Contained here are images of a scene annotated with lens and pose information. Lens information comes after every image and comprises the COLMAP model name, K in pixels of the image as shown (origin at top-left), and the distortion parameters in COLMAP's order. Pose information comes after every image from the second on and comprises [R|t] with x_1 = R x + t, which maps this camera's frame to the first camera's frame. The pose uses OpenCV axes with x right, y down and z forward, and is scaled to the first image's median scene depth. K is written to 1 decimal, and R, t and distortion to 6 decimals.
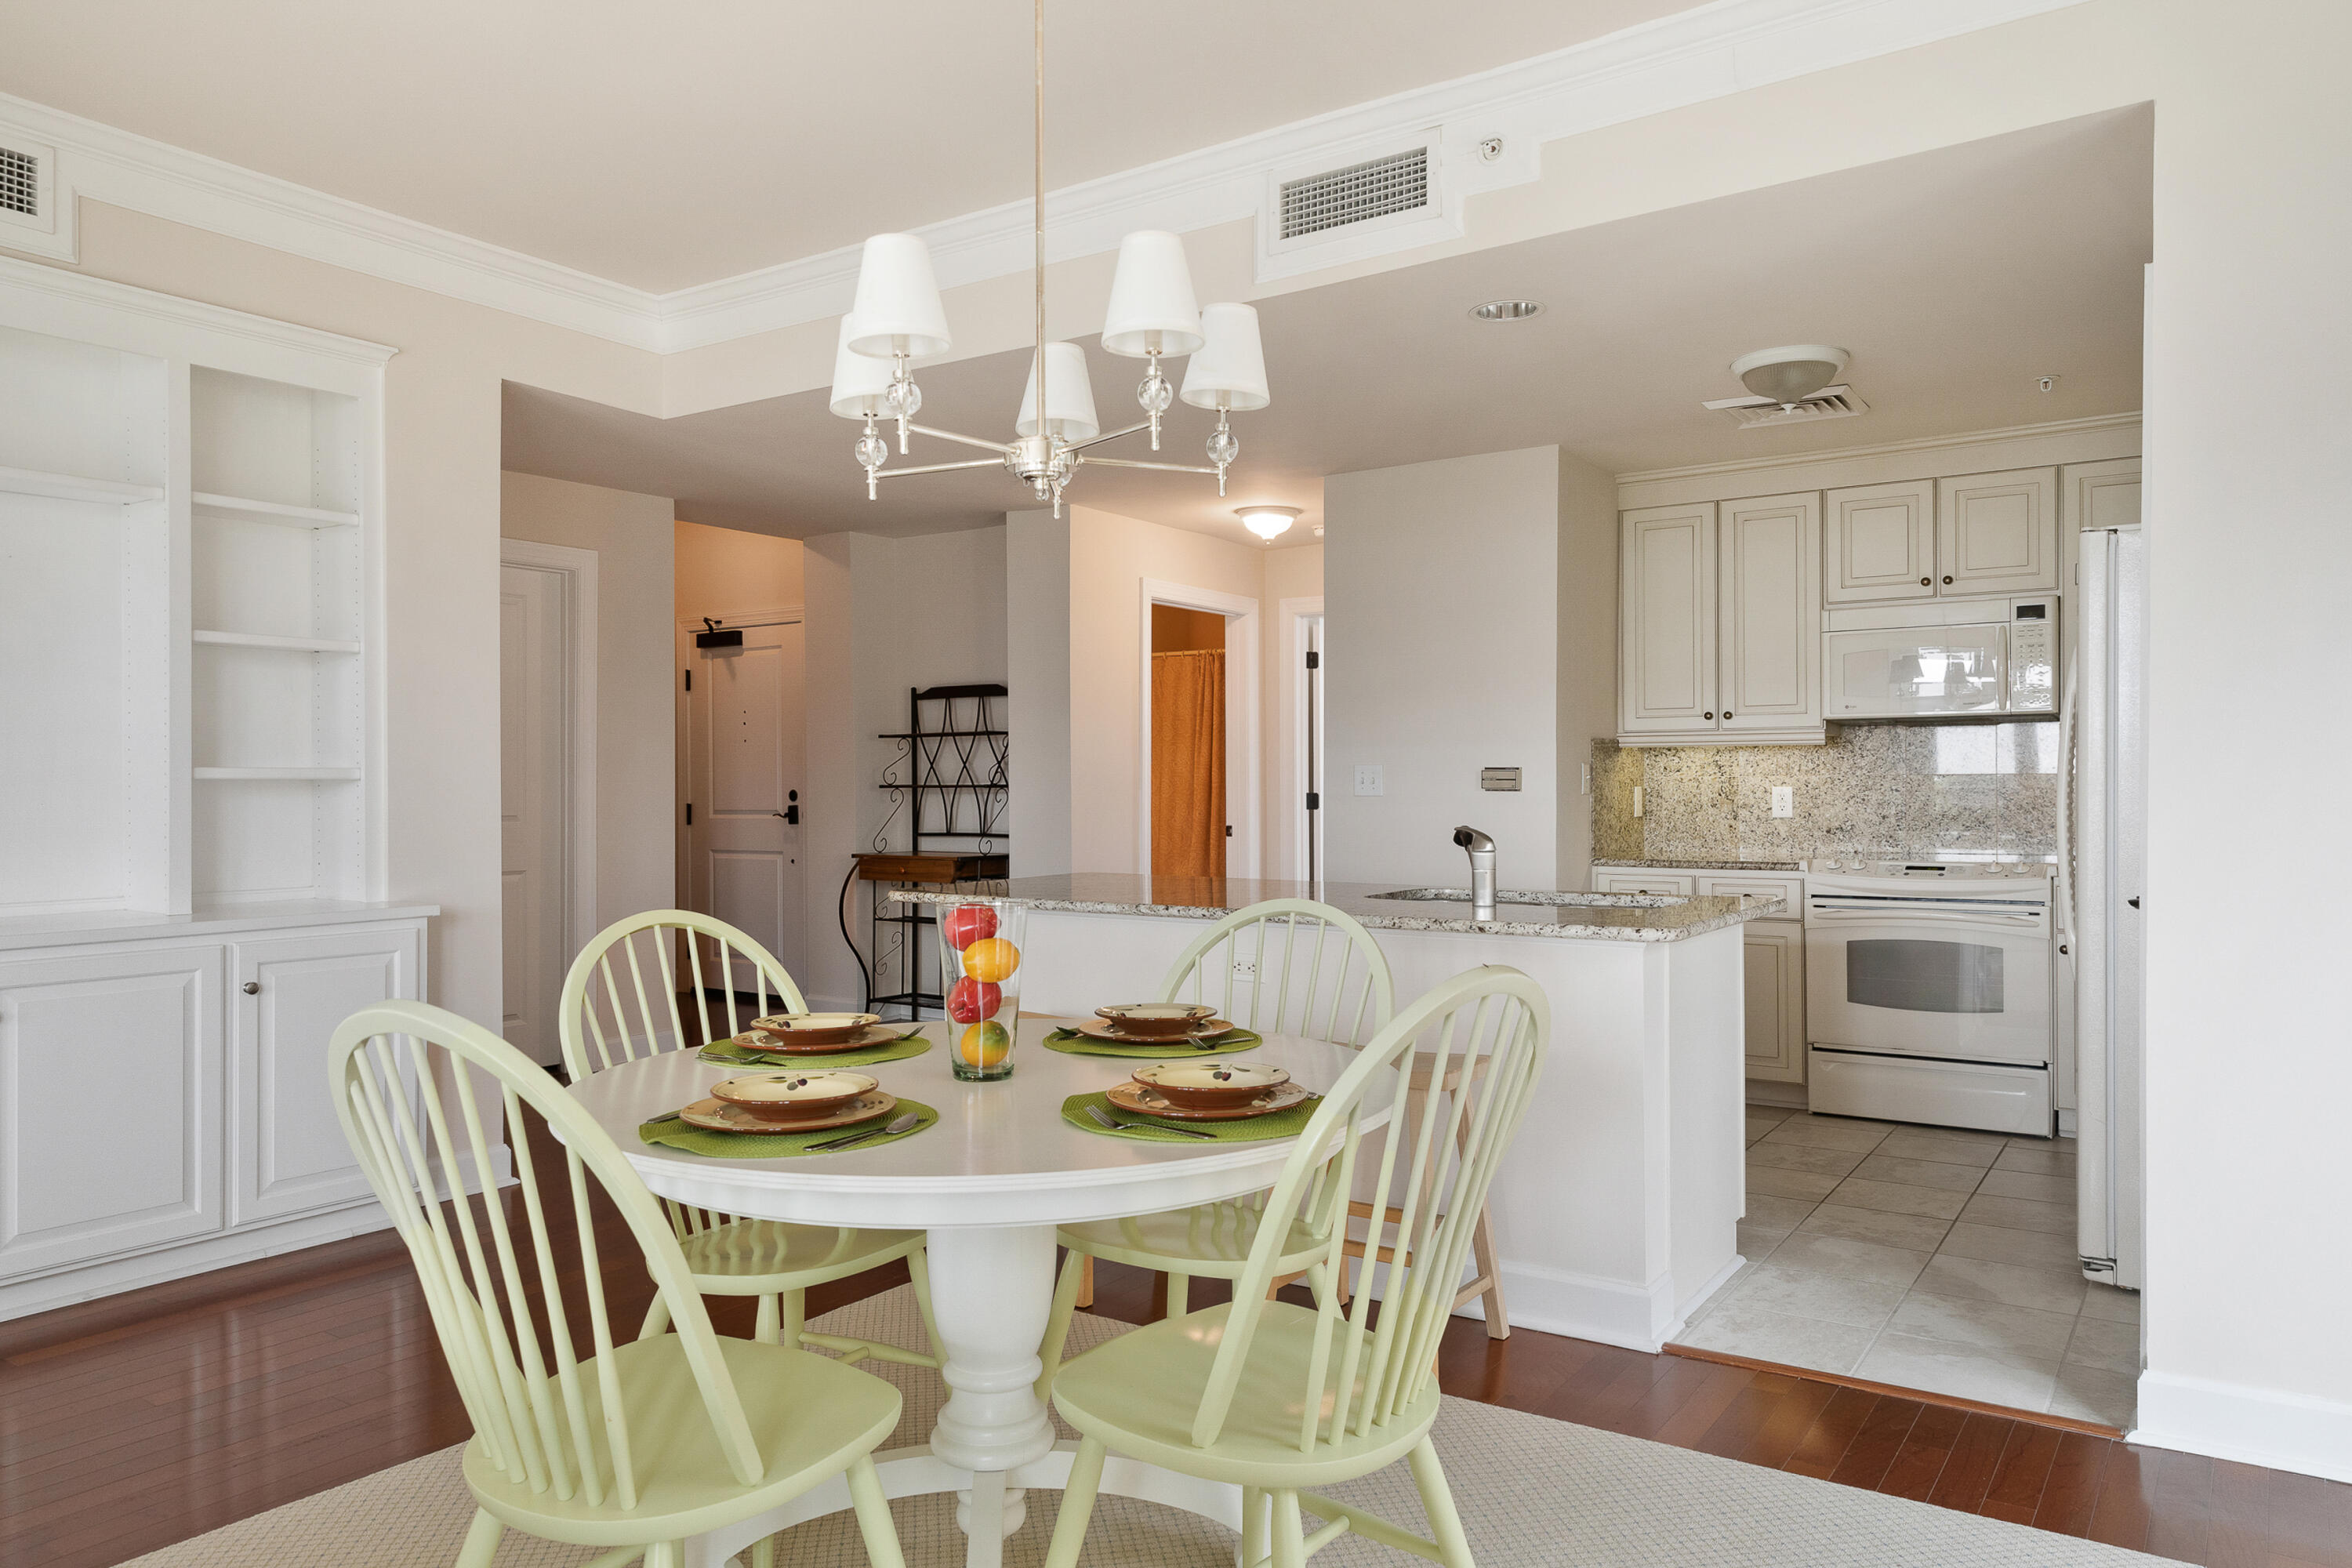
lens RADIAL K [[1644.6, 0, 1178.6], [0, 1644.6, 797.7], [0, 0, 1]] dist [0.000739, -0.000450]
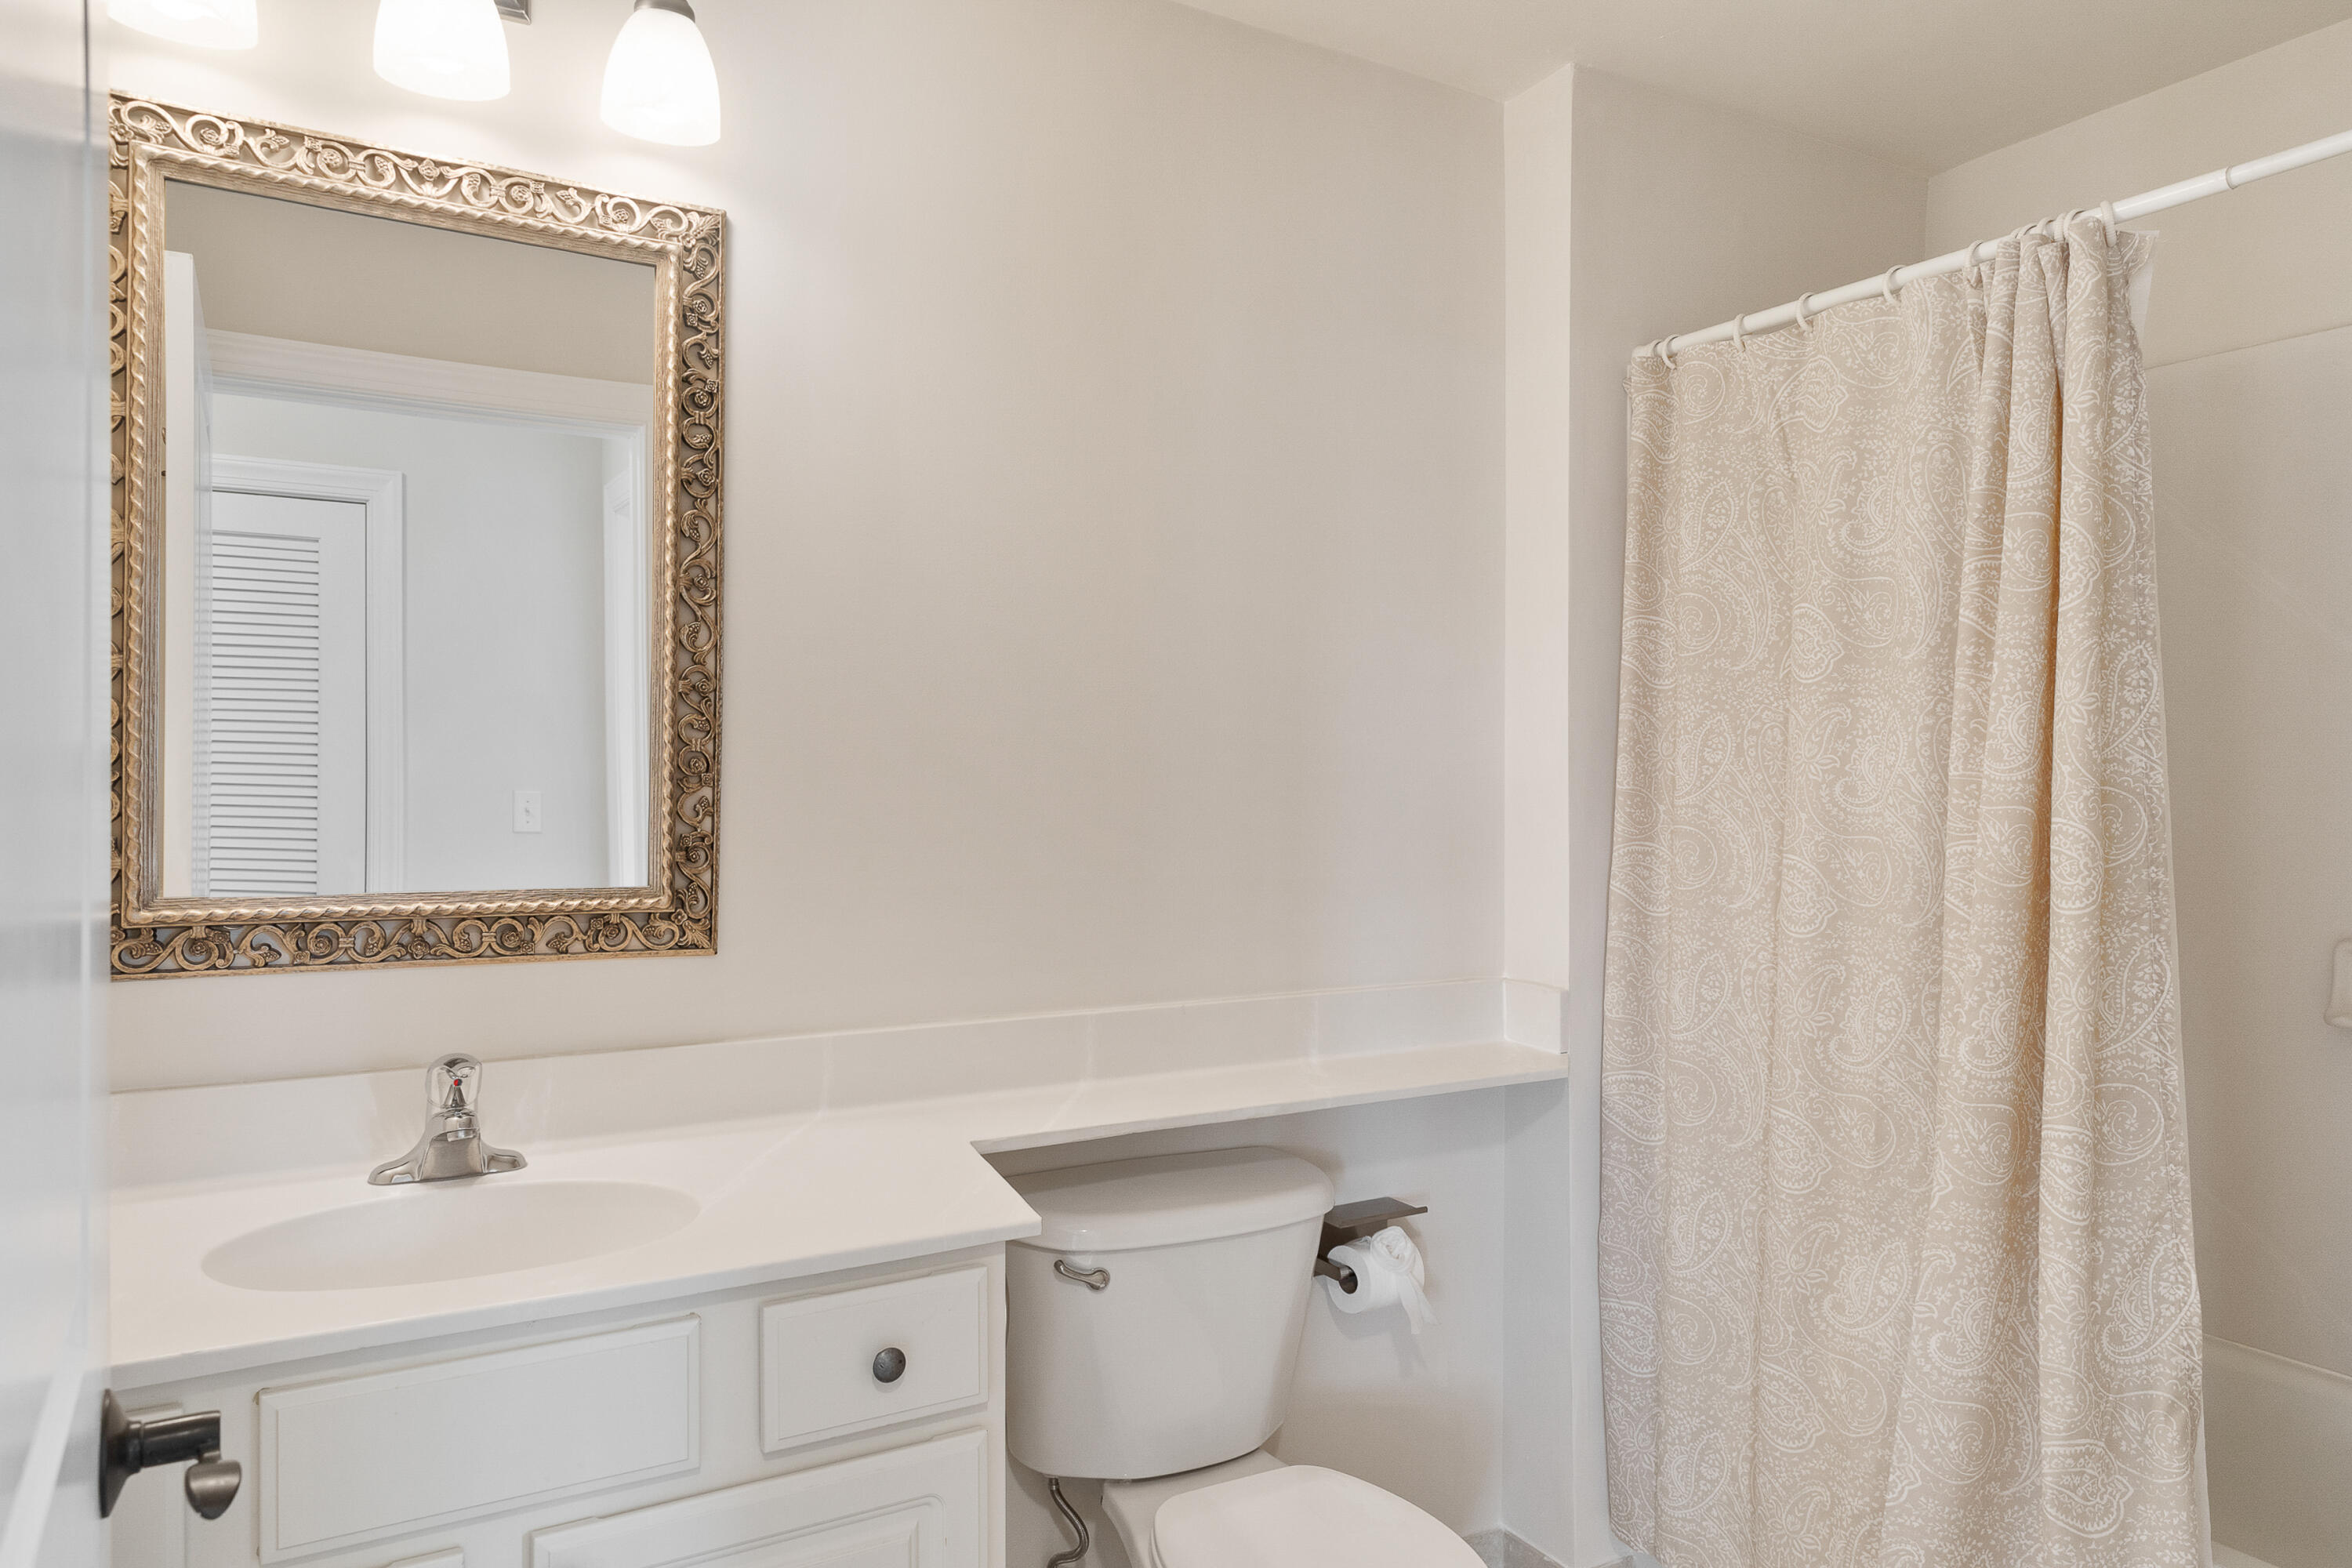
lens RADIAL K [[1553.2, 0, 1164.8], [0, 1553.2, 787.9], [0, 0, 1]] dist [0.008729, -0.000940]
pose [[0.897828, 0.006856, -0.440293, 0.007333], [-0.007850, 0.999969, -0.000437, -0.020107], [0.440276, 0.003849, 0.897854, 0.776695]]
